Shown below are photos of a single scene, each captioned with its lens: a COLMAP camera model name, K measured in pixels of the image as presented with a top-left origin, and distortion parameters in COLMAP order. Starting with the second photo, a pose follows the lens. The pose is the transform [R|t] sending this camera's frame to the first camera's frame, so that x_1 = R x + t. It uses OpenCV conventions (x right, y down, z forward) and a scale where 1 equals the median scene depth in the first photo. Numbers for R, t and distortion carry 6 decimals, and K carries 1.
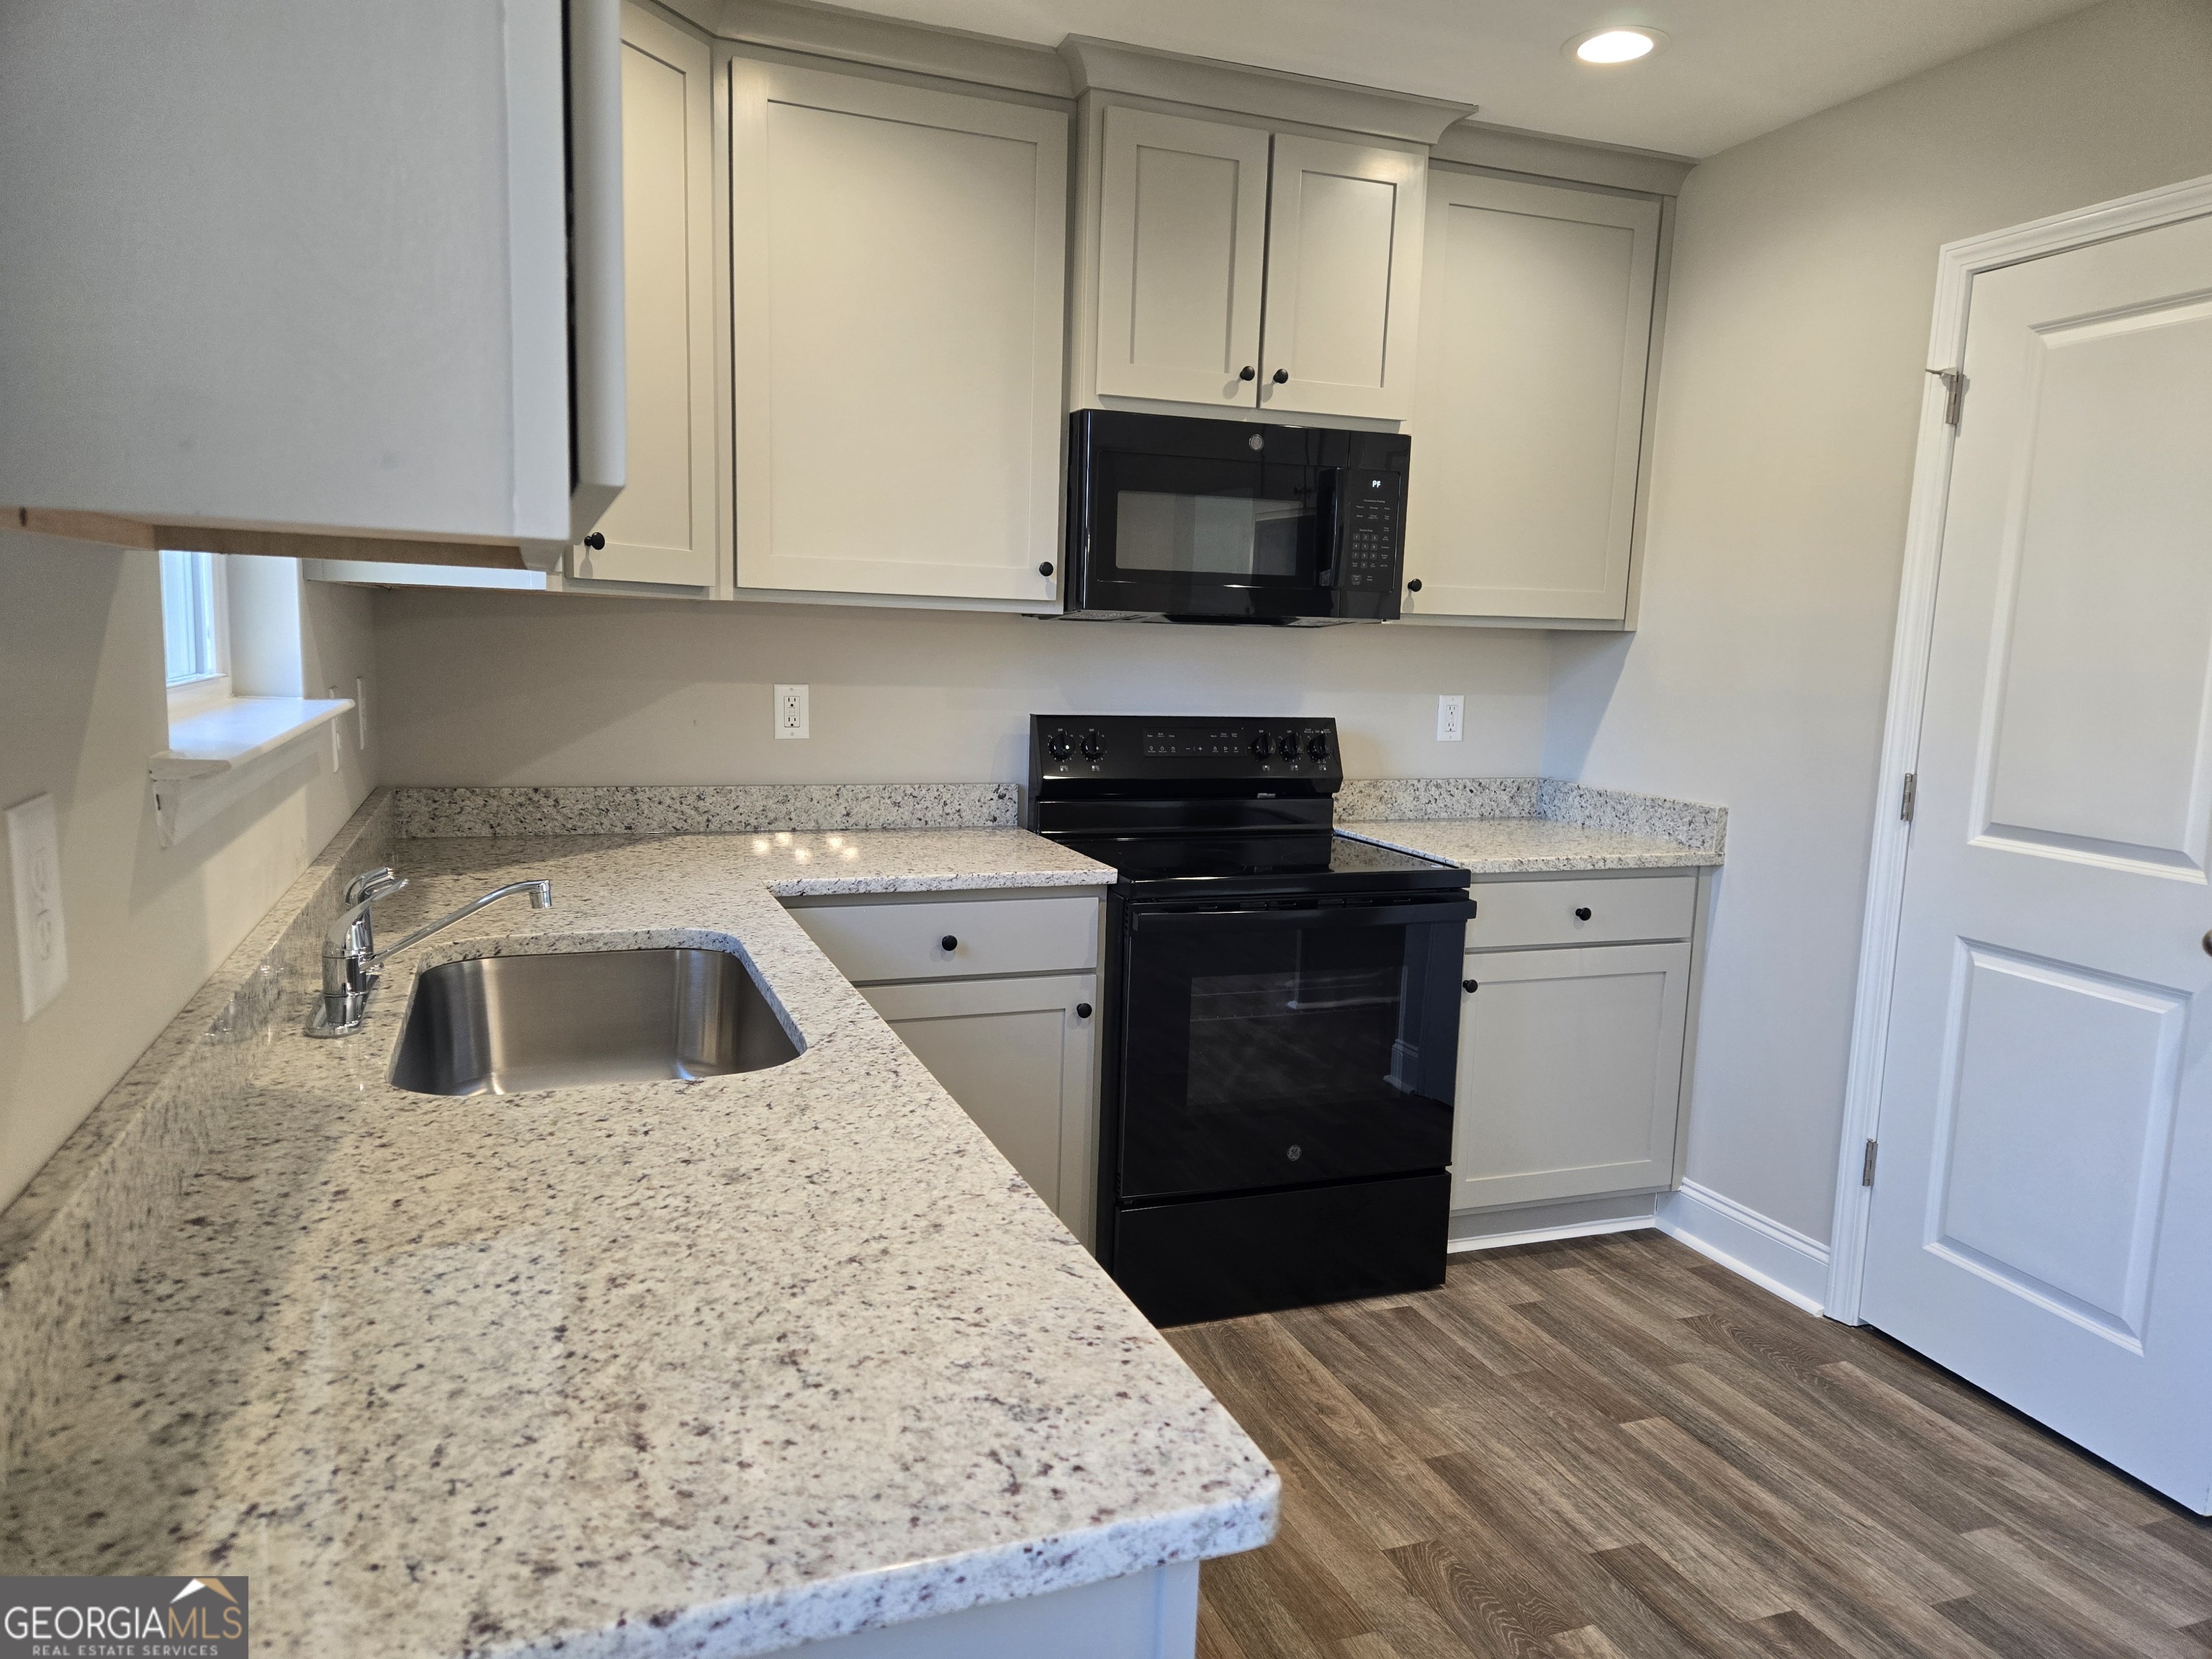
lens RADIAL K [[1472.2, 0, 1090.1], [0, 1472.2, 838.2], [0, 0, 1]] dist [0.077288, -0.066500]
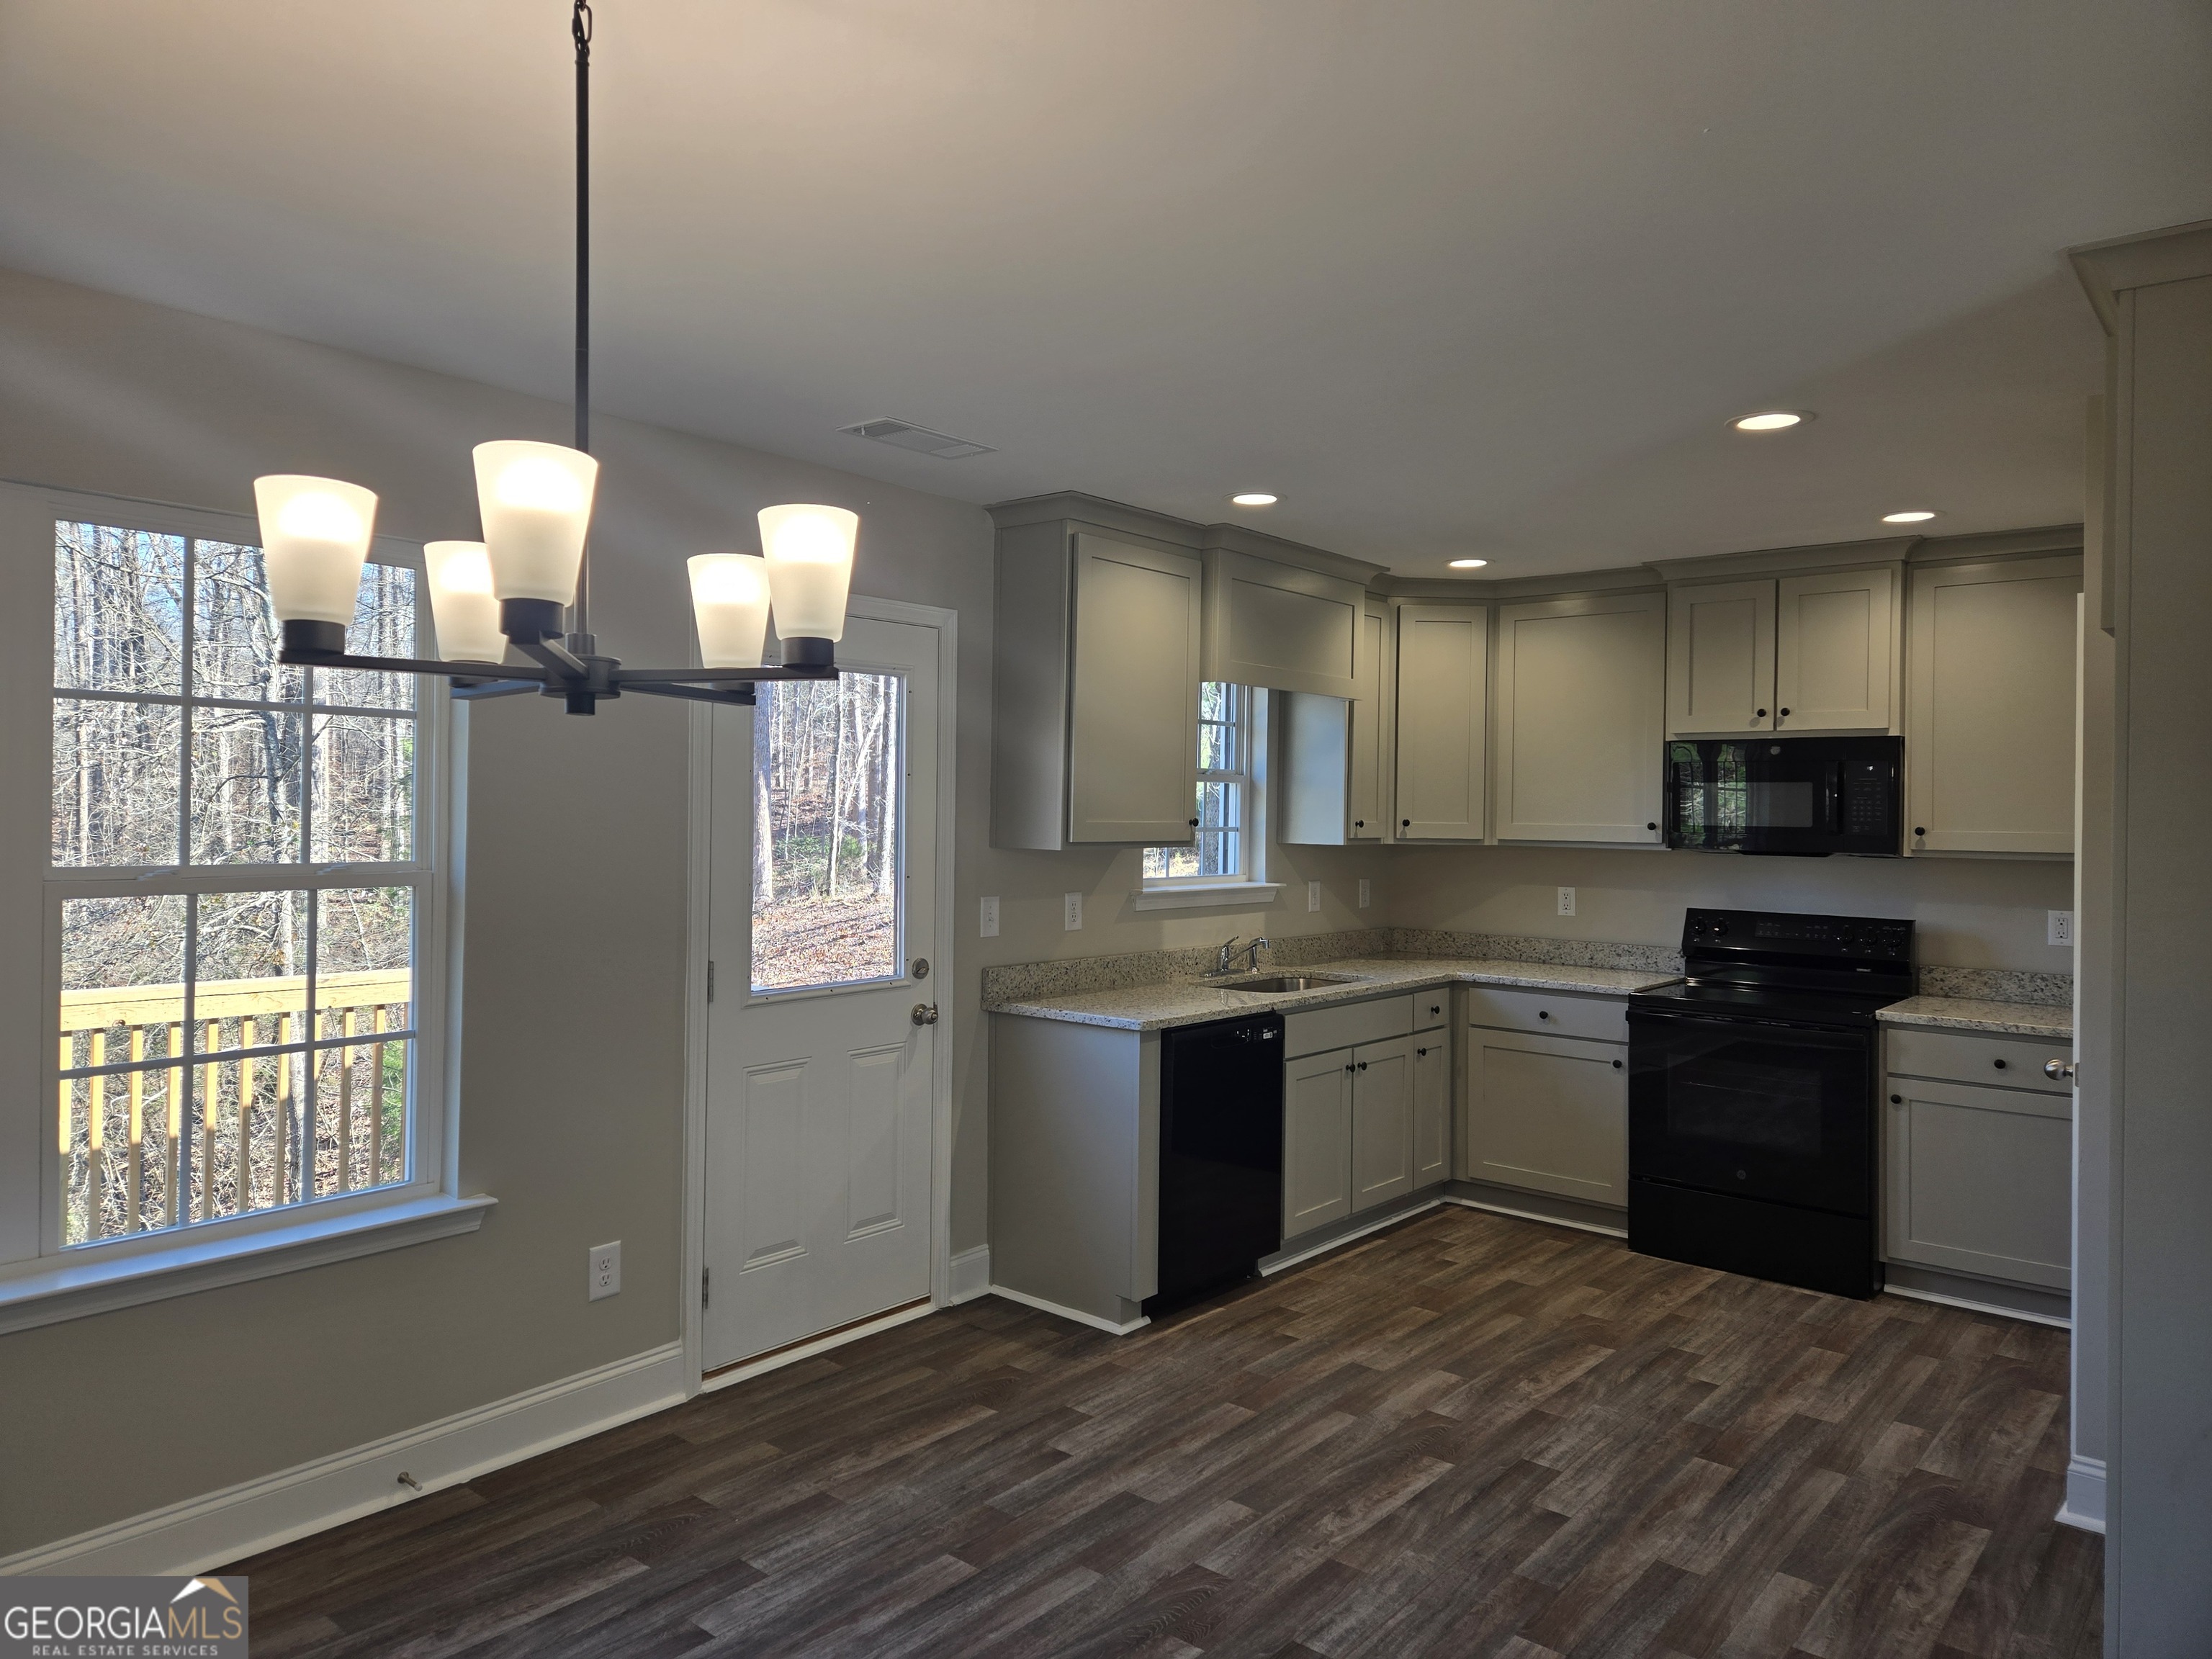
lens RADIAL K [[1472.2, 0, 1098.9], [0, 1472.2, 806.5], [0, 0, 1]] dist [0.077288, -0.066500]
pose [[0.494037, -0.026311, -0.869043, 1.222409], [-0.119655, 0.987973, -0.097934, 0.054760], [0.861168, 0.152369, 0.484947, -0.480899]]
